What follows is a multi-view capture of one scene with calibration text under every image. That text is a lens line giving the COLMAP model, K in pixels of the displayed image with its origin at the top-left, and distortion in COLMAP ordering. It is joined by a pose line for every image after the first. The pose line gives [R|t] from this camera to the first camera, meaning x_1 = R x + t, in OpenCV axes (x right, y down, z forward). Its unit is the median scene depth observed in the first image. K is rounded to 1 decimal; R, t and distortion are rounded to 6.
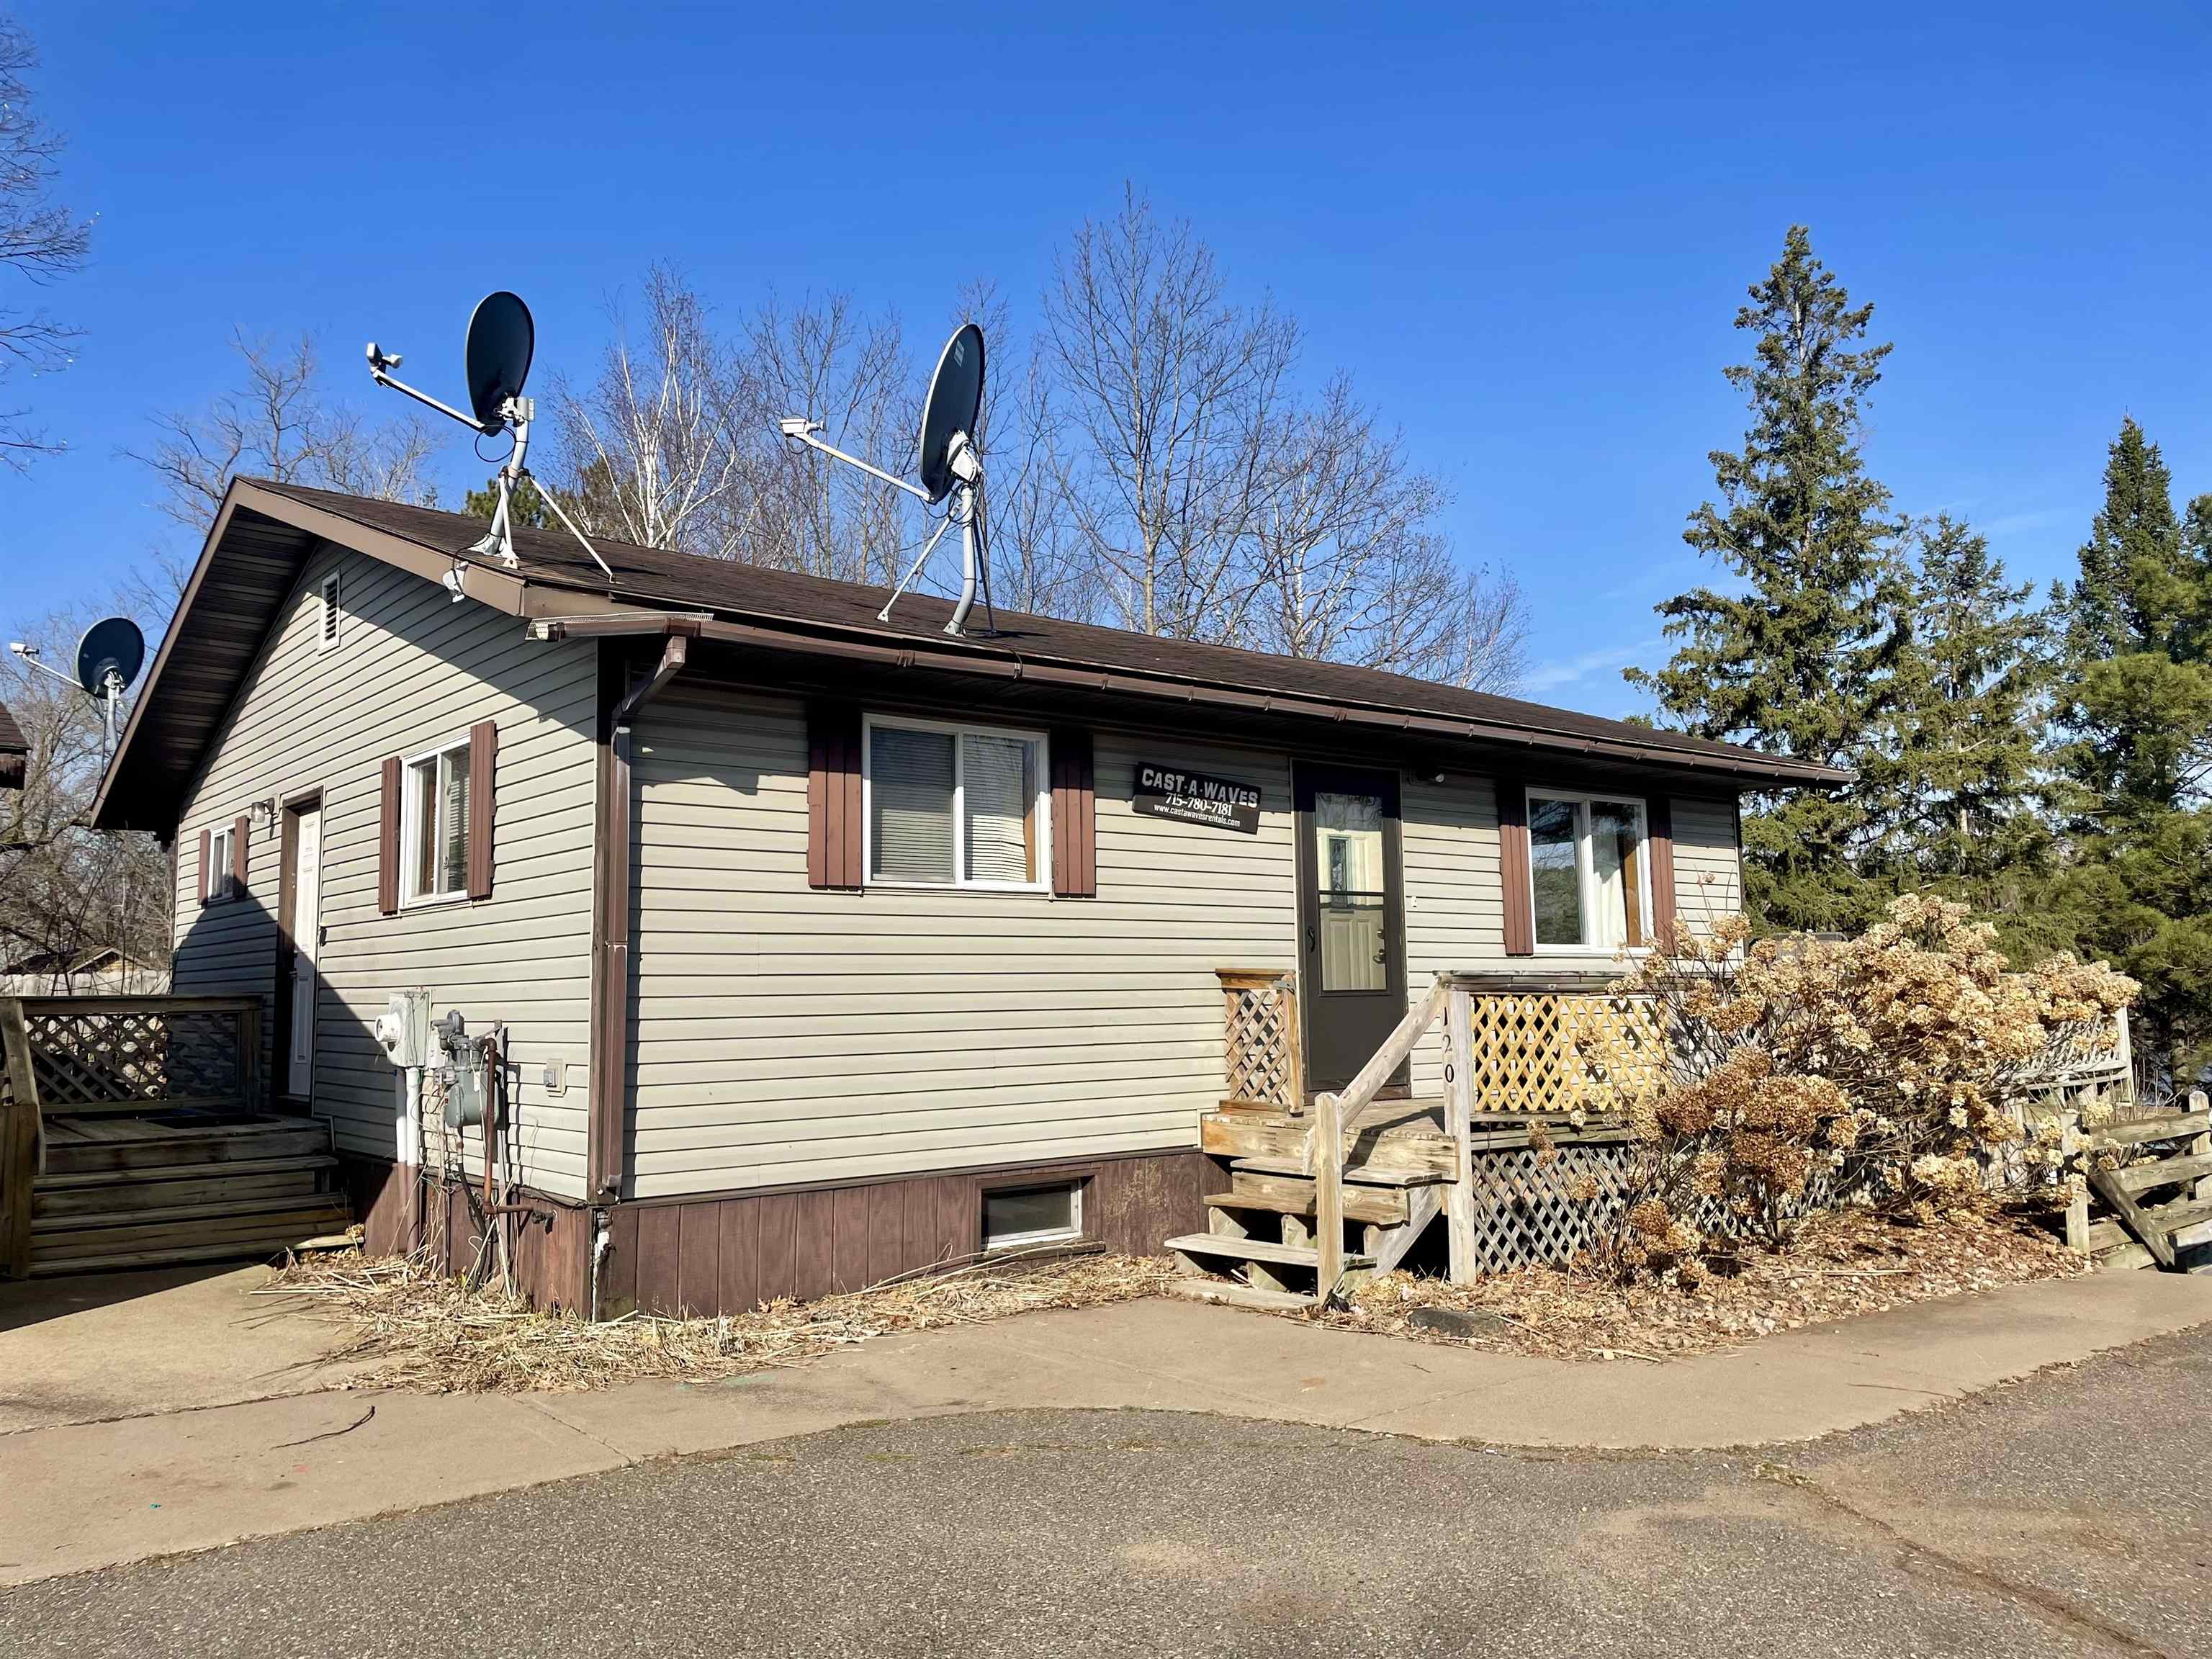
lens RADIAL K [[1676.3, 0, 1112.0], [0, 1676.3, 835.0], [0, 0, 1]] dist [0.025004, -0.014812]
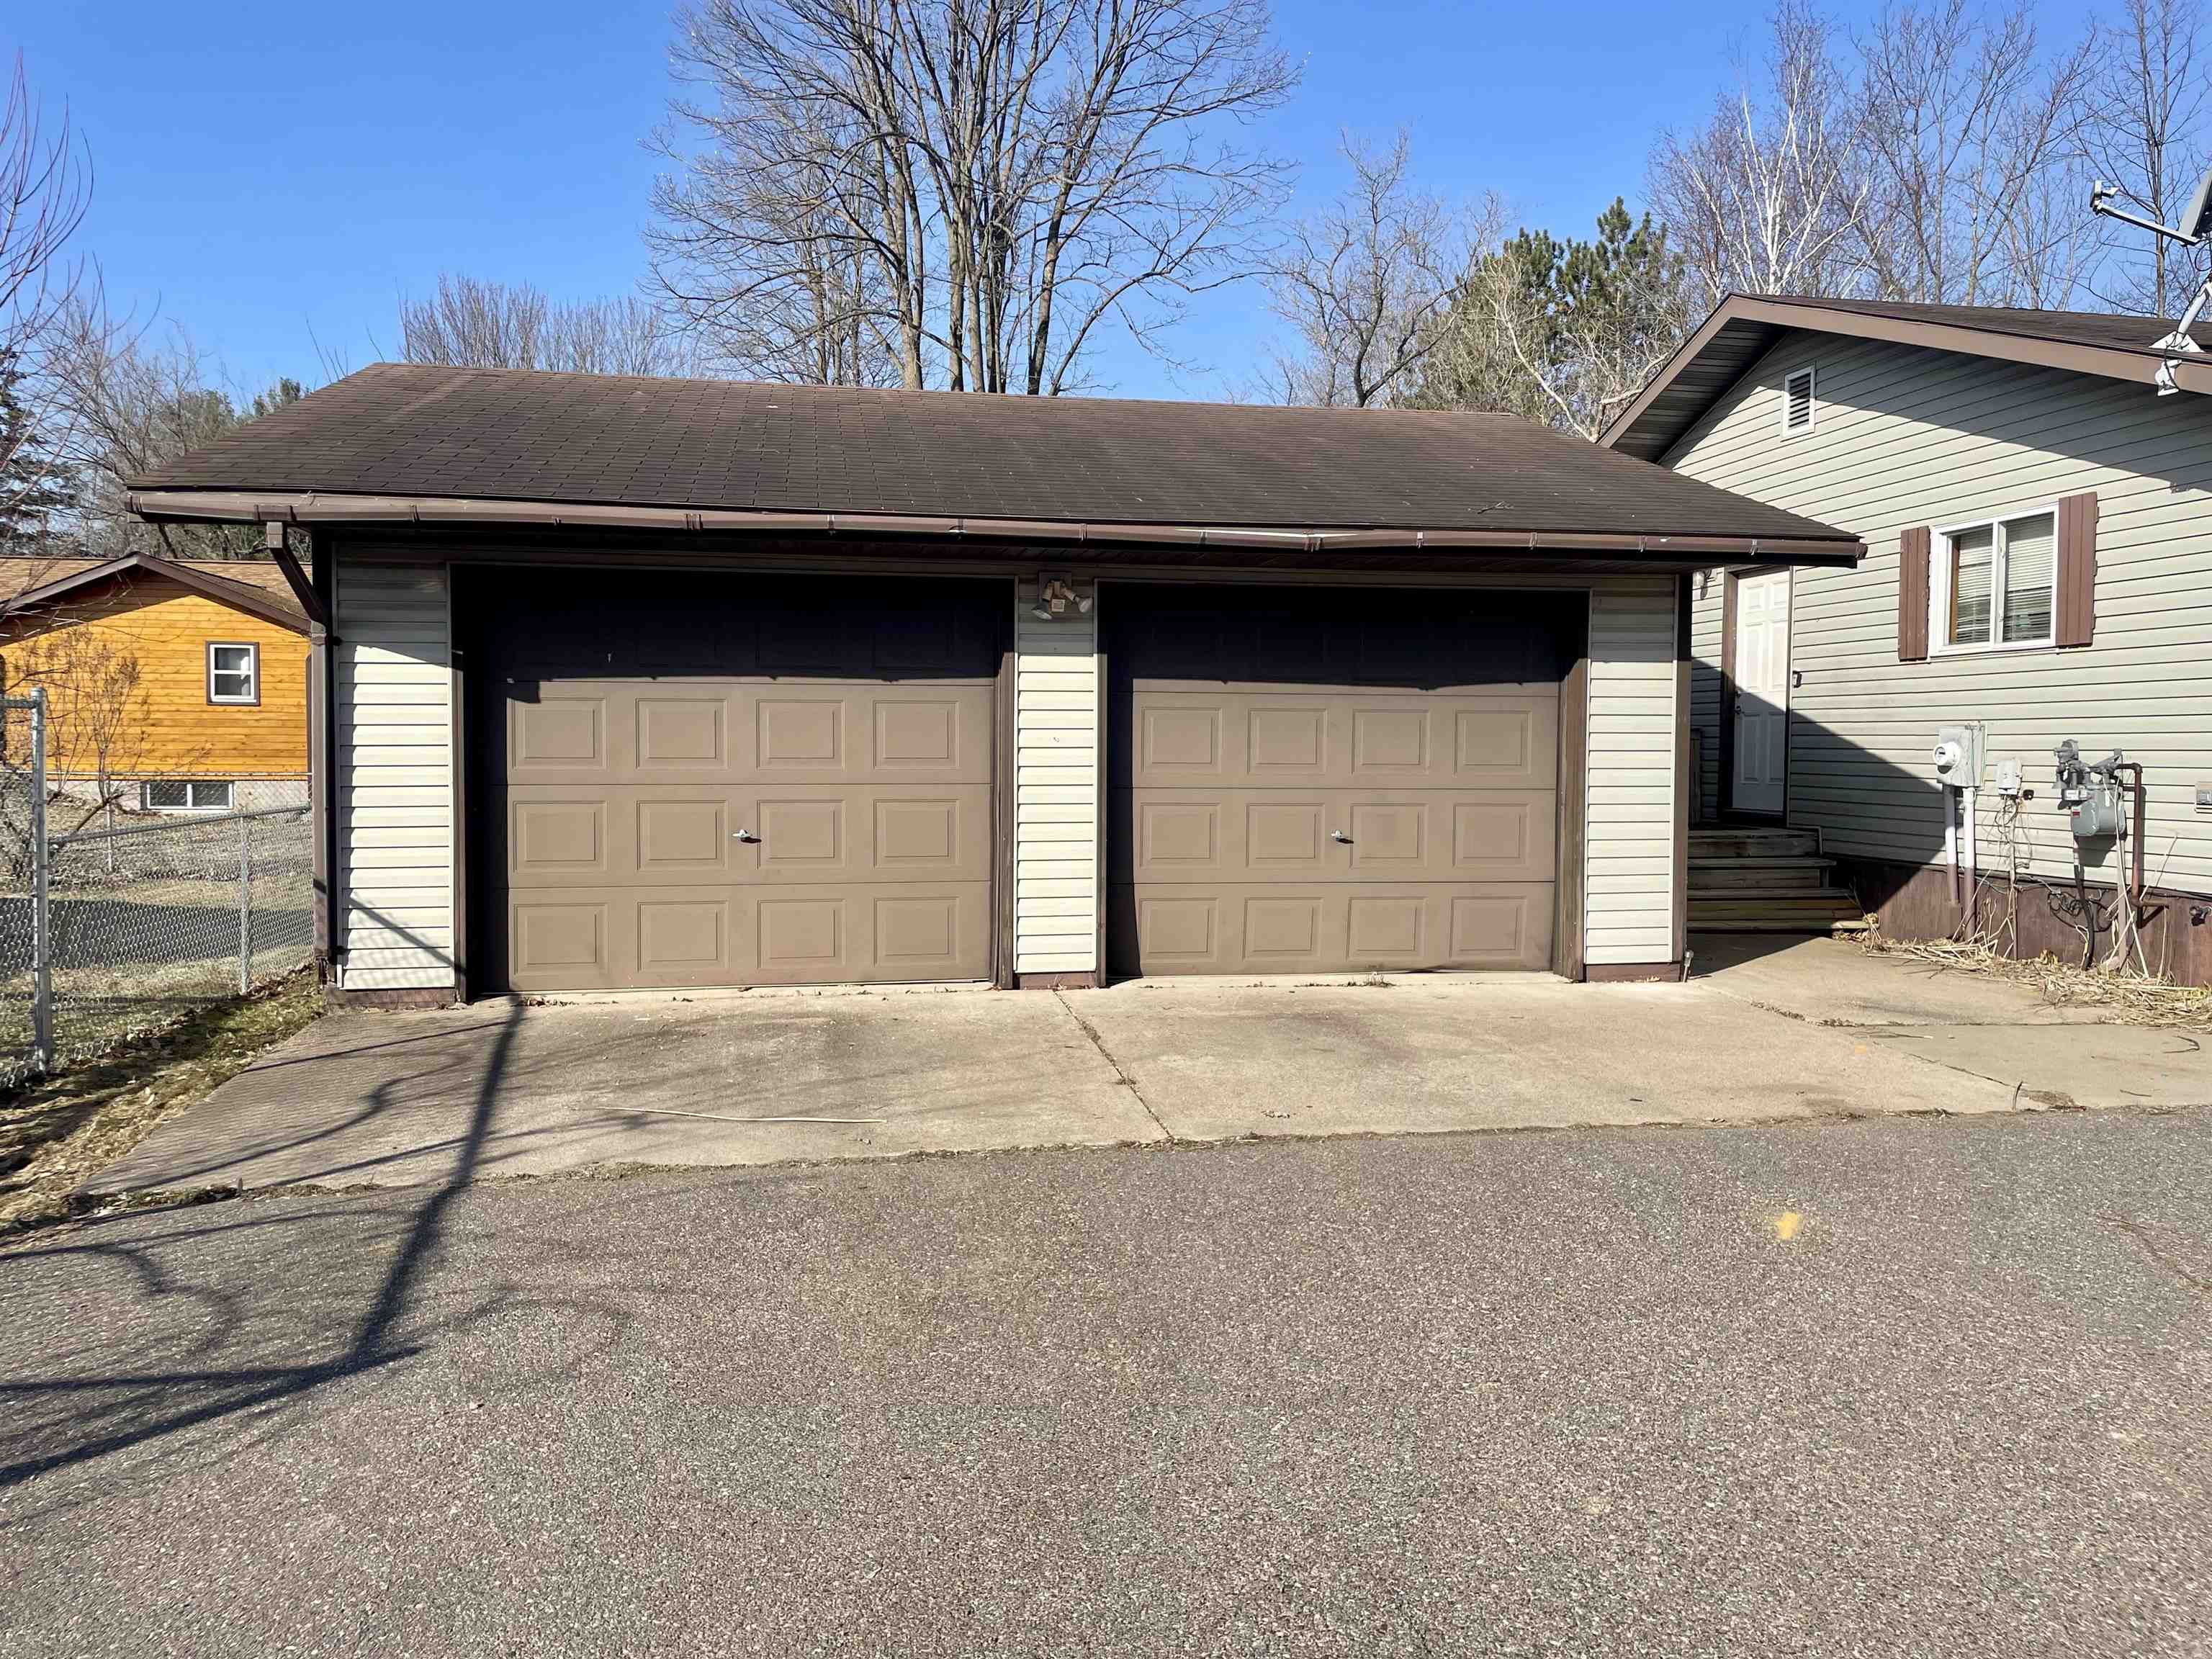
lens RADIAL K [[1676.3, 0, 1105.8], [0, 1676.3, 828.5], [0, 0, 1]] dist [0.025004, -0.014812]
pose [[0.865772, 0.046287, -0.498294, -0.184796], [0.025984, 0.990213, 0.137127, -0.007844], [0.499764, -0.131668, 0.856095, -0.186726]]
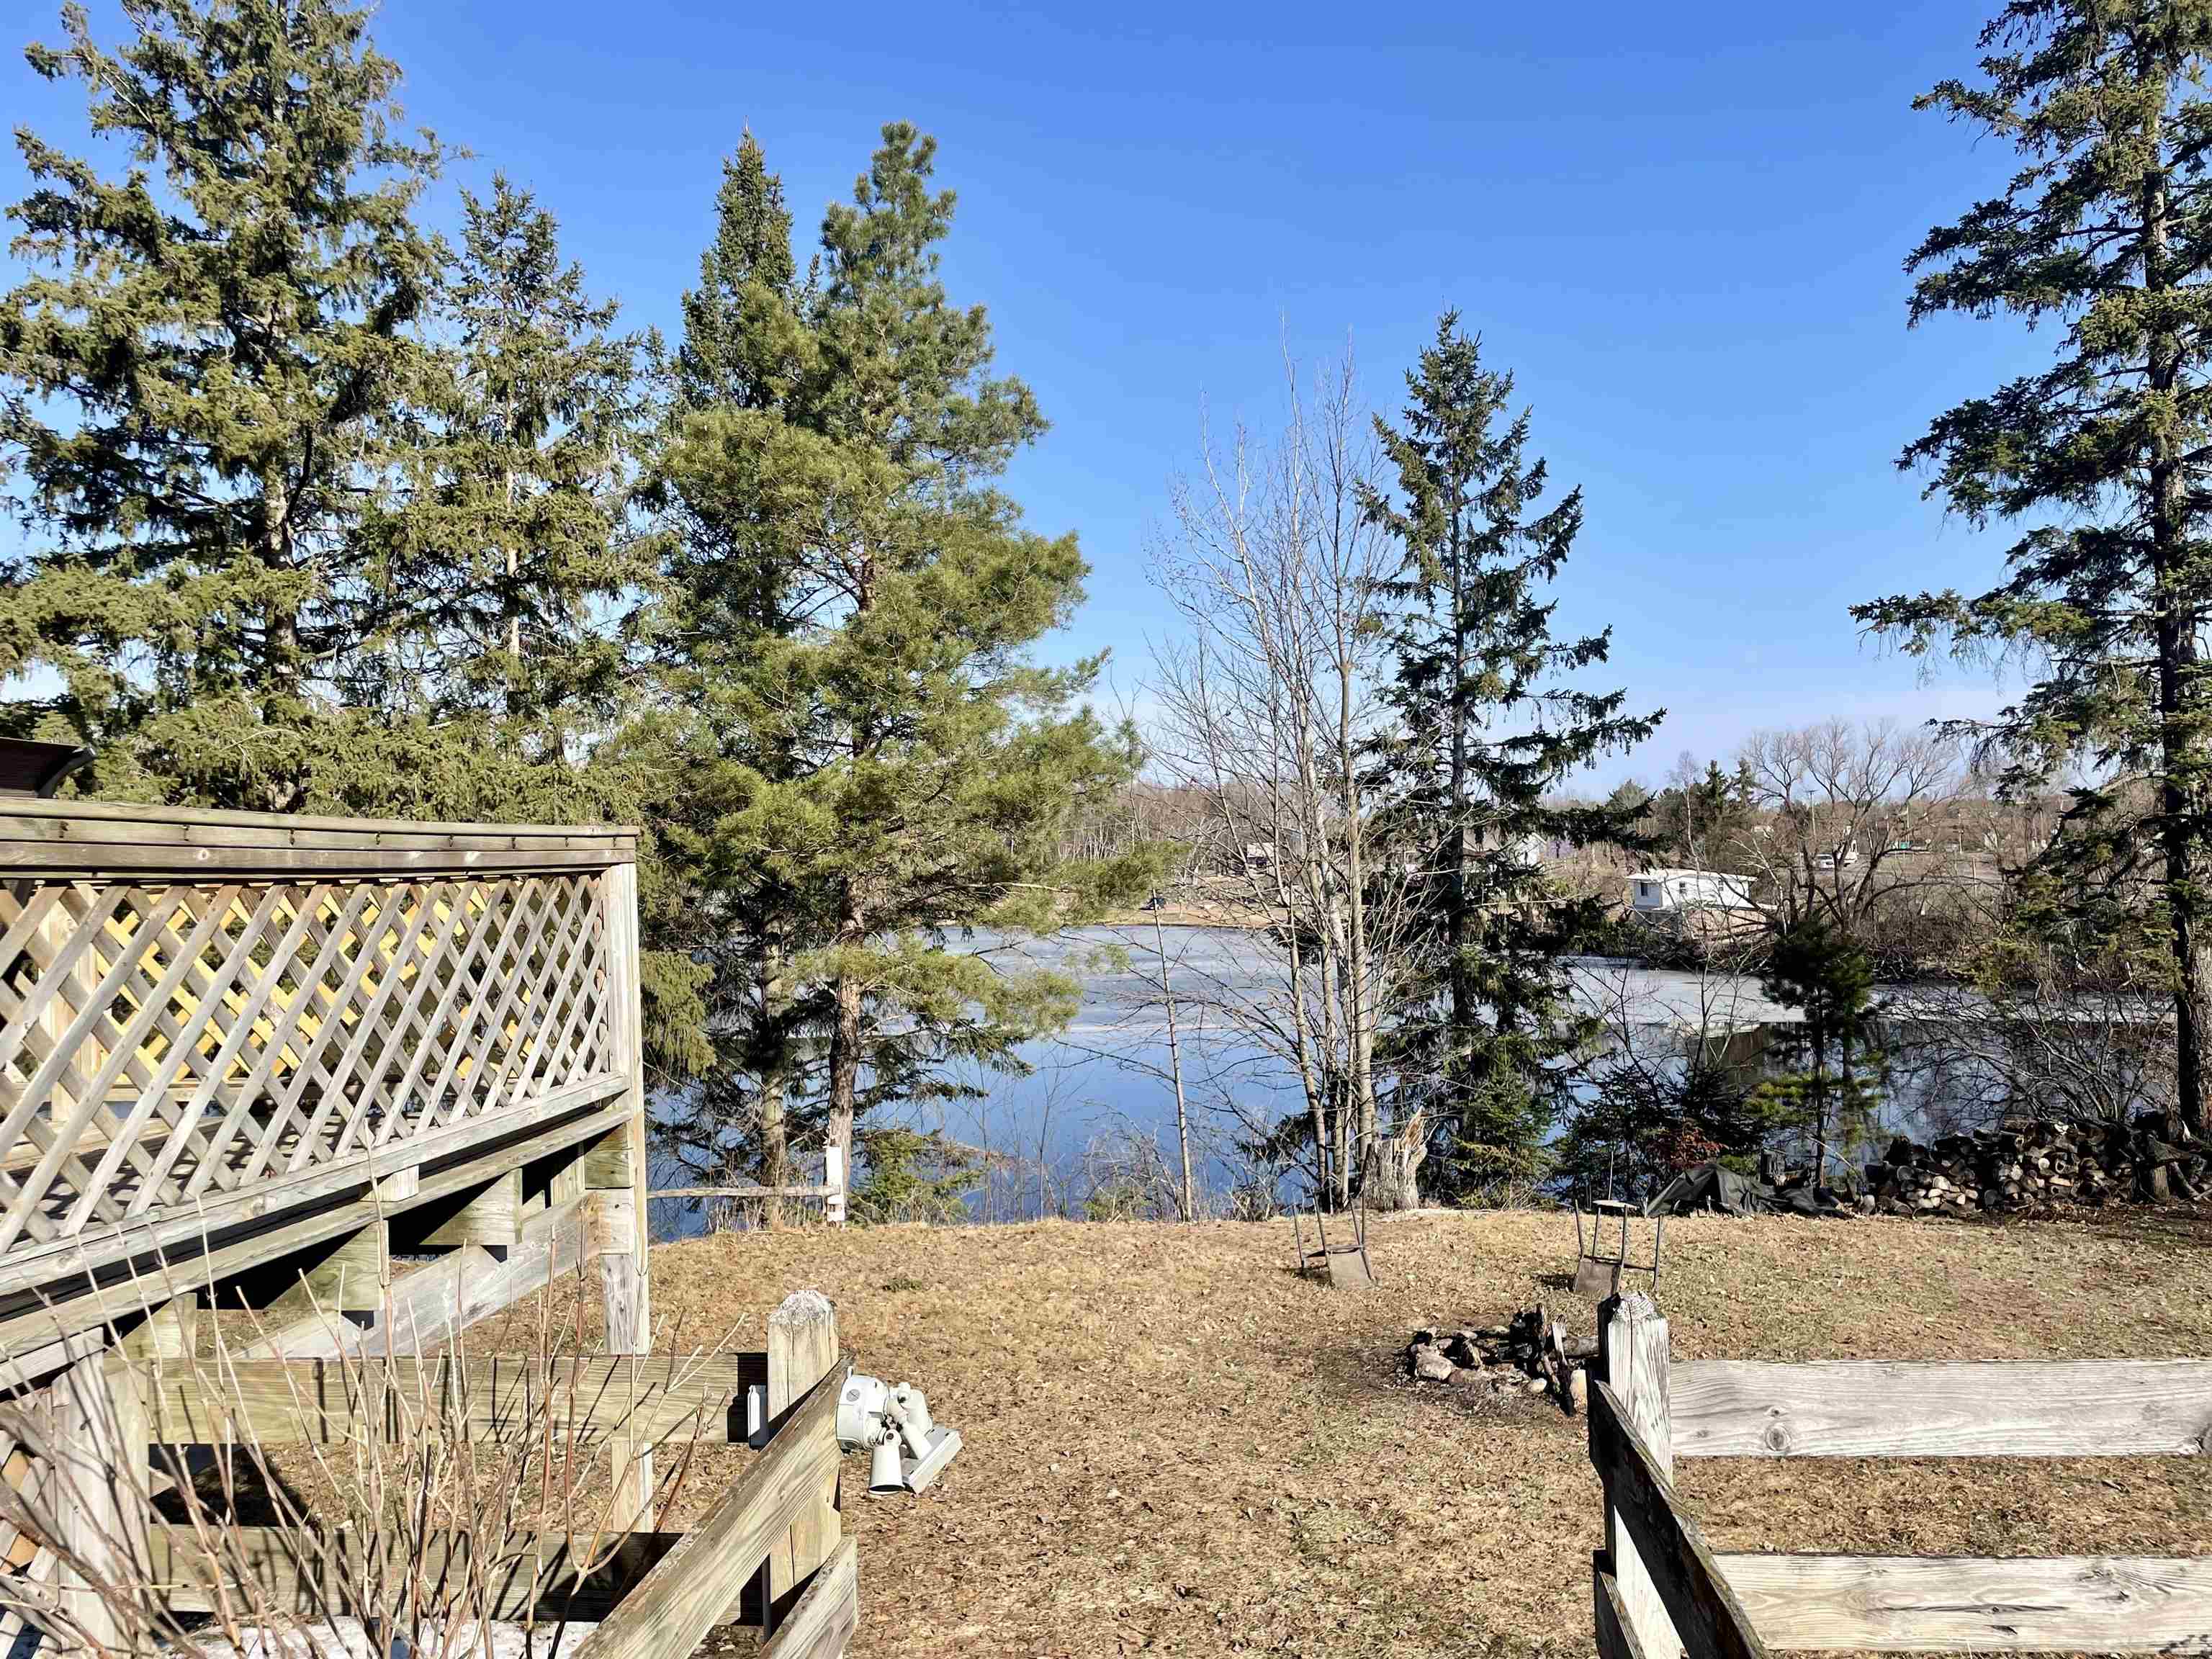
lens RADIAL K [[1676.3, 0, 1106.5], [0, 1676.3, 834.5], [0, 0, 1]] dist [0.025004, -0.014812]
pose [[0.727159, 0.012438, 0.686356, 0.249092], [-0.048404, 0.998276, 0.033192, 0.041308], [-0.684760, -0.057358, 0.726508, 0.394587]]
